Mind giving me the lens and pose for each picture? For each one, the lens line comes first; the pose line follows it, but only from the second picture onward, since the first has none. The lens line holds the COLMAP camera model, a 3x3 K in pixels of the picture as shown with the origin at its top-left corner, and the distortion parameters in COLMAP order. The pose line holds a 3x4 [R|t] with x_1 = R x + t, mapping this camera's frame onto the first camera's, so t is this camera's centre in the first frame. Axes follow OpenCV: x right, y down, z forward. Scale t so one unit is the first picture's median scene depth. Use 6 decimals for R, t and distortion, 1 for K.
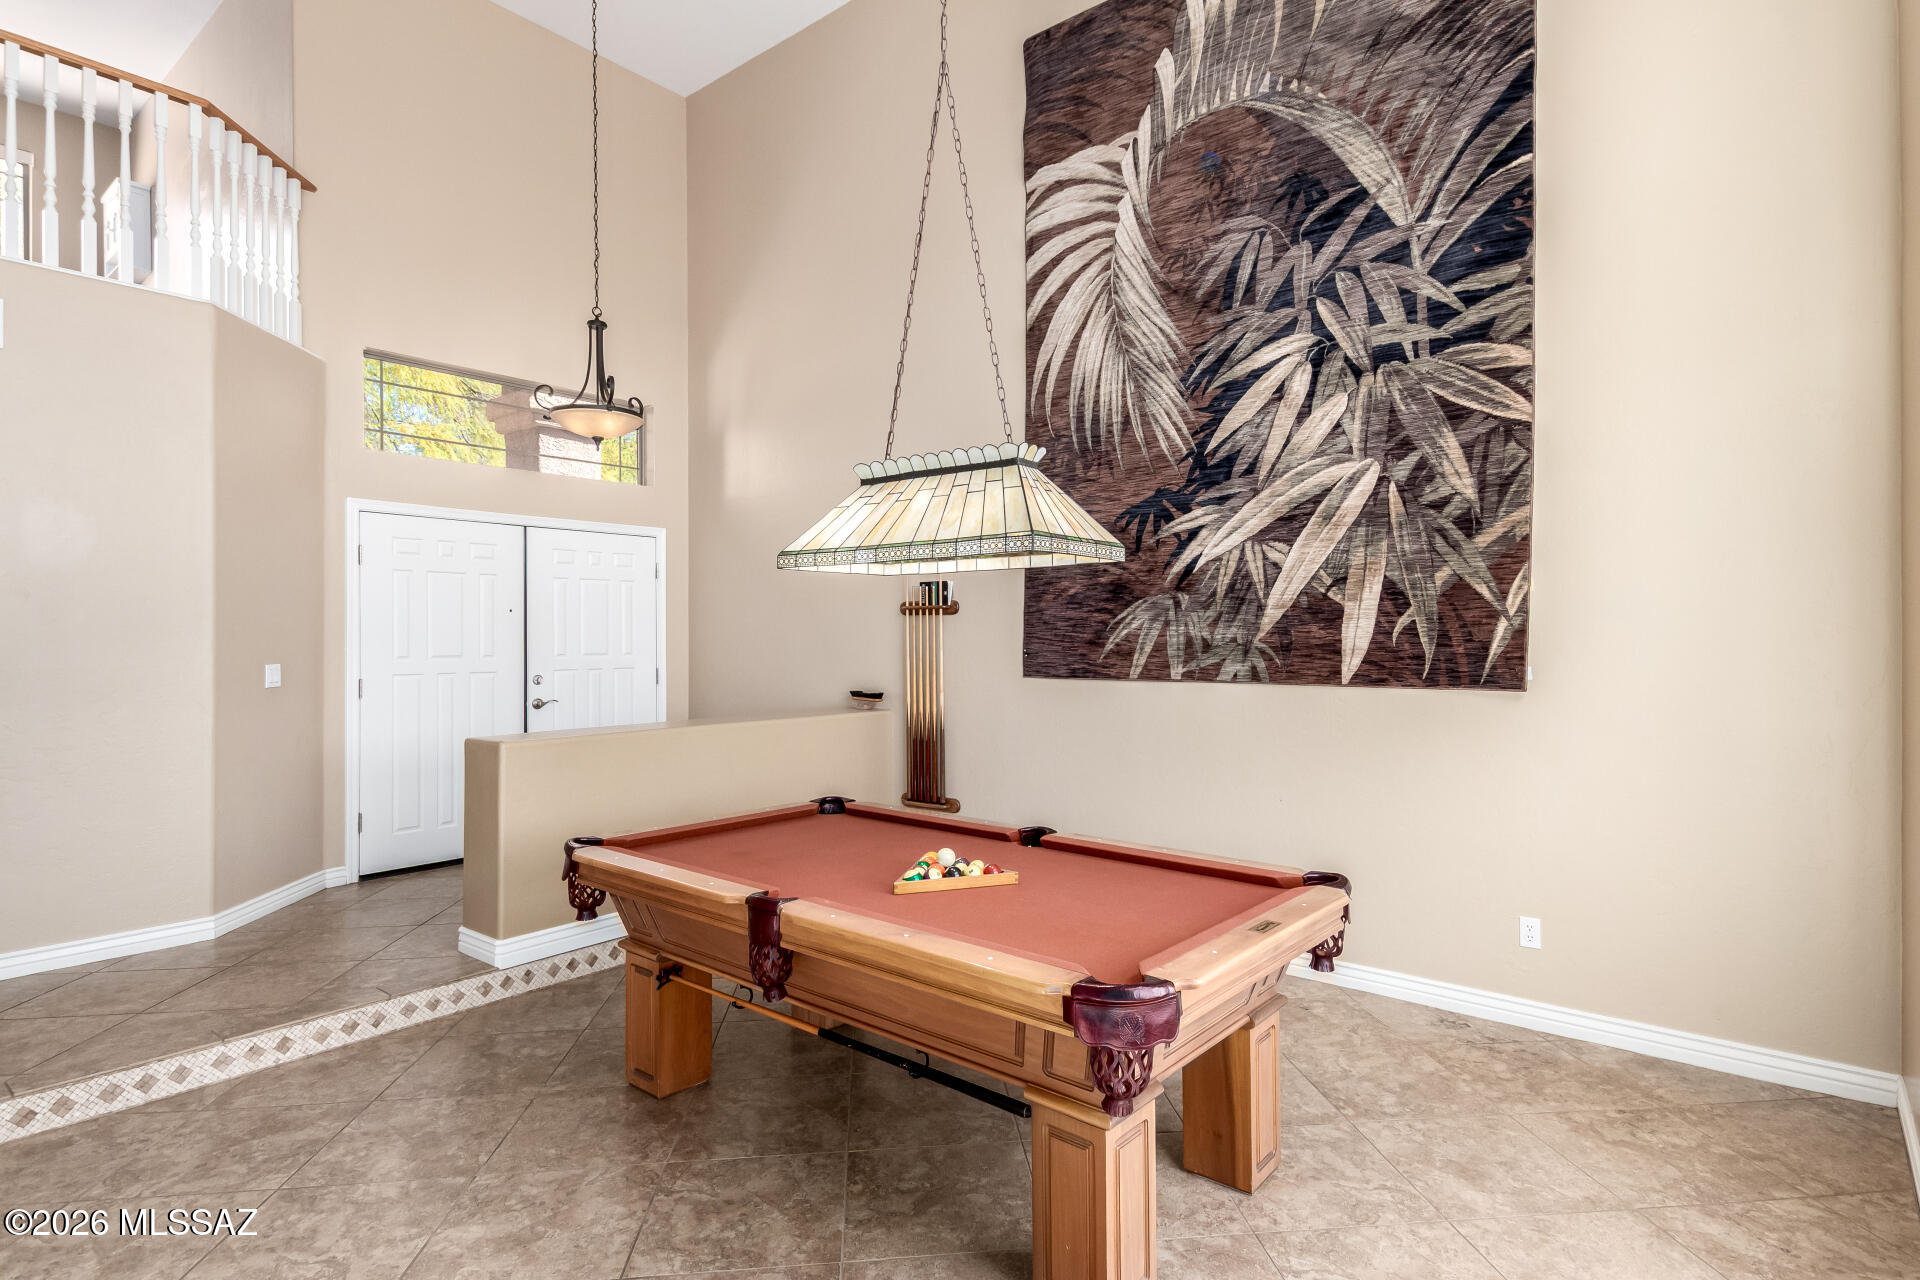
lens RADIAL K [[998.9, 0, 954.9], [0, 998.9, 630.3], [0, 0, 1]] dist [0.024926, 0.000390]
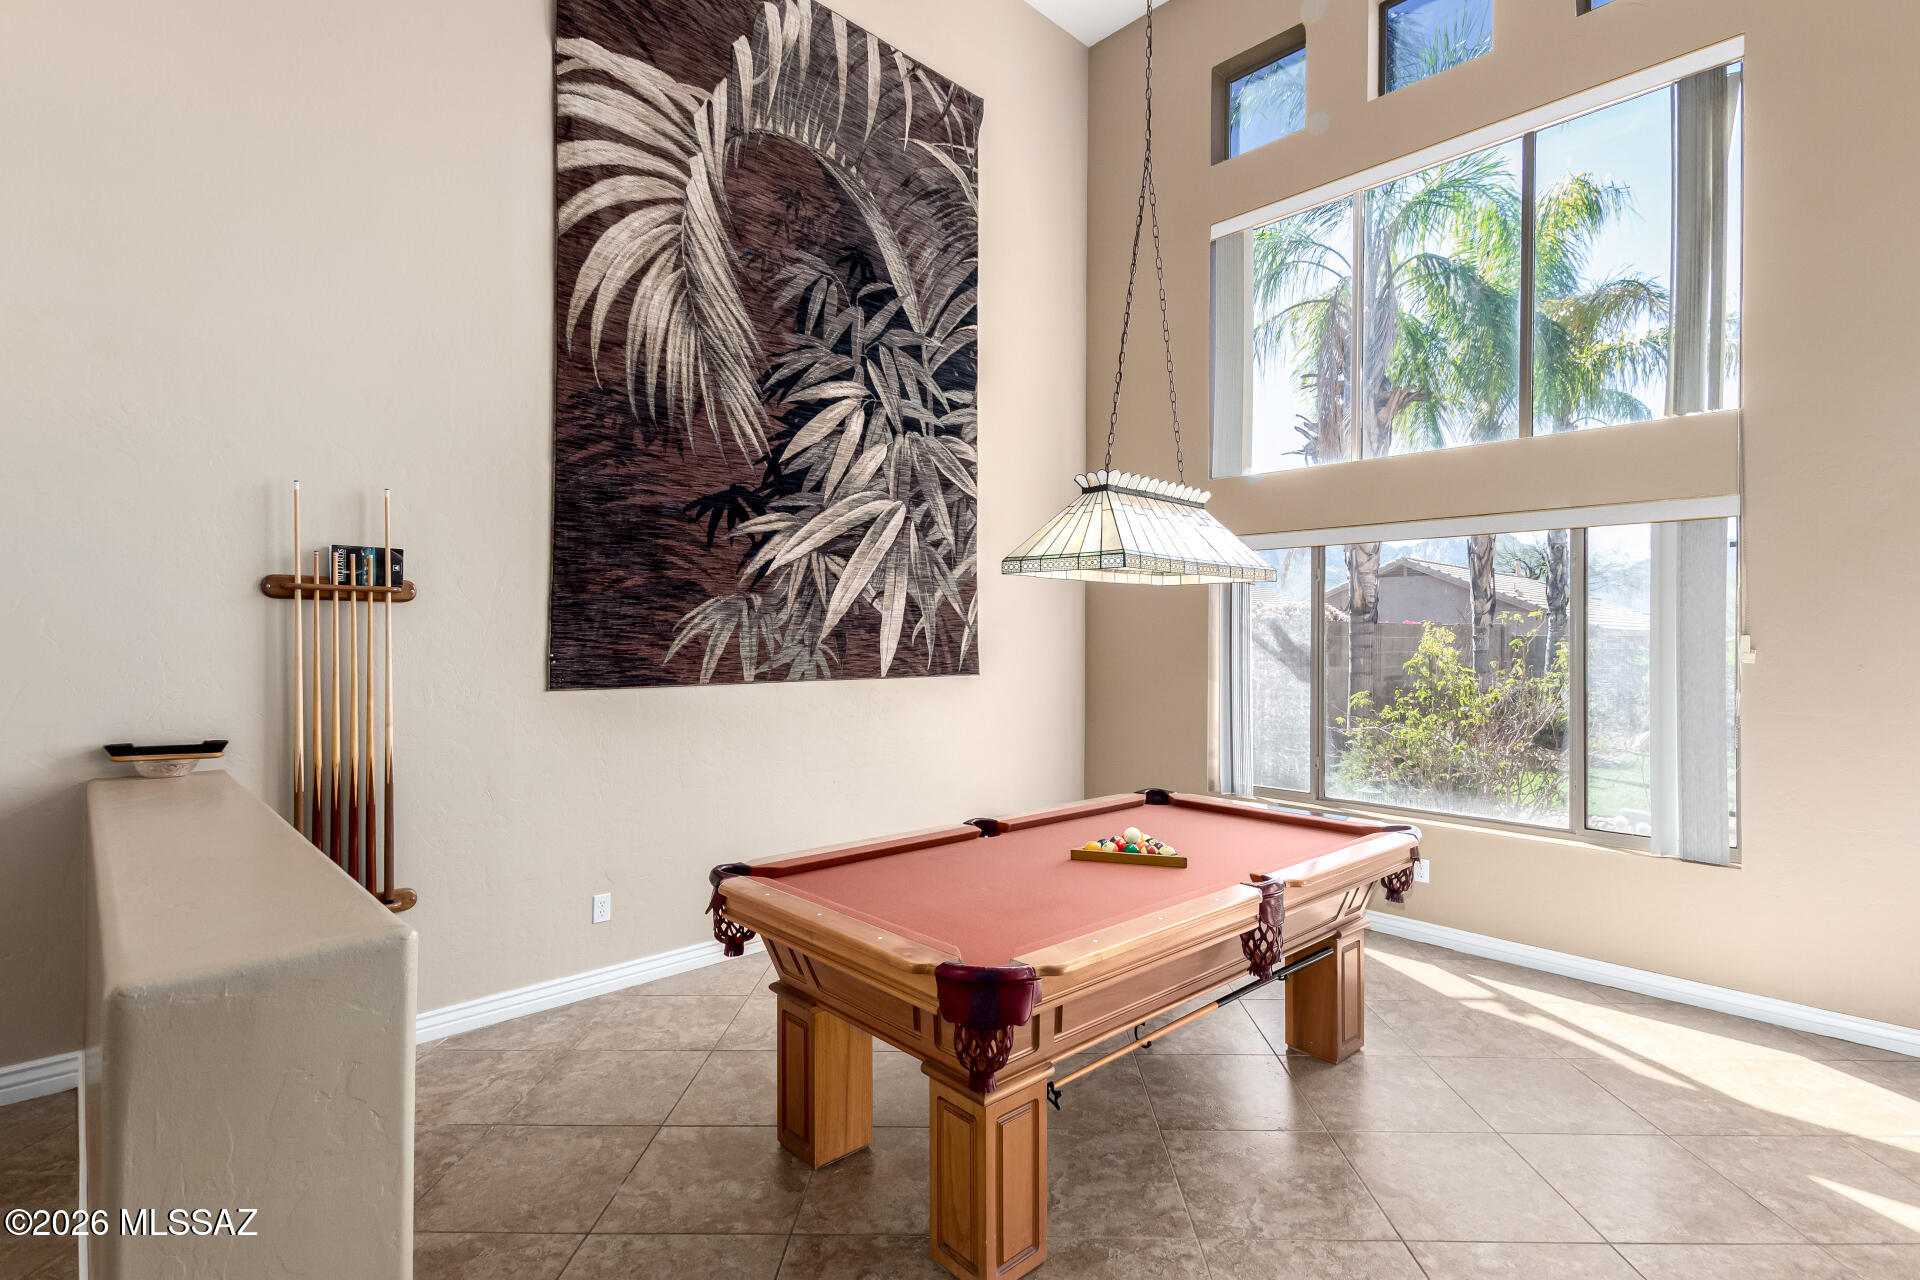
lens RADIAL K [[923.8, 0, 973.9], [0, 923.8, 643.1], [0, 0, 1]] dist [0.014257, -0.000691]
pose [[0.102304, -0.000657, 0.994753, -0.680561], [-0.006177, 0.999980, 0.001296, 0.008977], [-0.994734, -0.006277, 0.102298, 0.698695]]
